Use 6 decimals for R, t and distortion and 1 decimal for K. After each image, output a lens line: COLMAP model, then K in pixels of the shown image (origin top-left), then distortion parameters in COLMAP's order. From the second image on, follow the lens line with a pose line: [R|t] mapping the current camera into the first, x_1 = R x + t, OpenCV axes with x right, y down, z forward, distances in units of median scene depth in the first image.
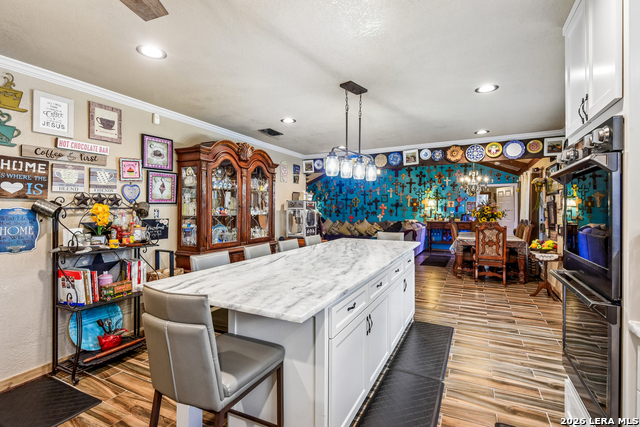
lens RADIAL K [[299.8, 0, 319.4], [0, 299.8, 210.9], [0, 0, 1]] dist [-0.002944, 0.000039]
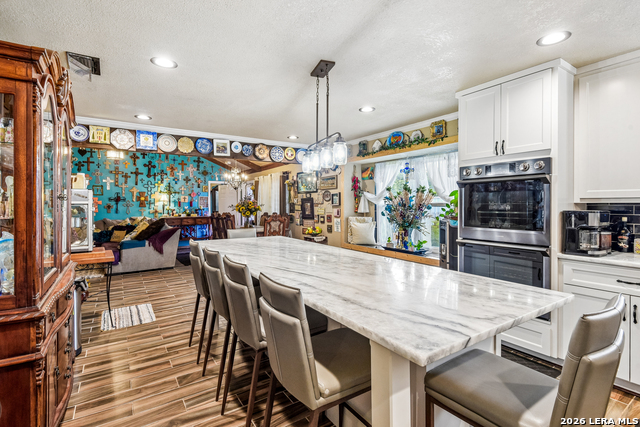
lens RADIAL K [[299.8, 0, 318.2], [0, 299.8, 208.6], [0, 0, 1]] dist [-0.002944, 0.000039]
pose [[0.484682, -0.011815, 0.874611, -0.197506], [0.007127, 0.999929, 0.009558, 0.001691], [-0.874662, 0.001601, 0.484731, 0.156869]]
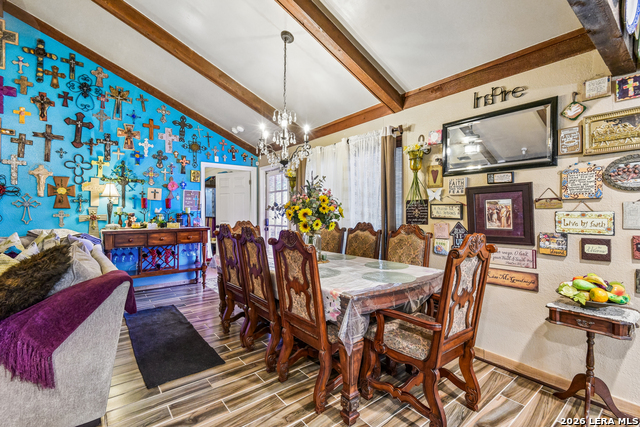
lens RADIAL K [[295.3, 0, 322.1], [0, 295.3, 215.1], [0, 0, 1]] dist [-0.003312, -0.001600]
pose [[0.413082, -0.013273, 0.910597, 0.107006], [0.000191, 0.999895, 0.014488, 0.005308], [-0.910694, -0.005810, 0.413041, 0.545733]]
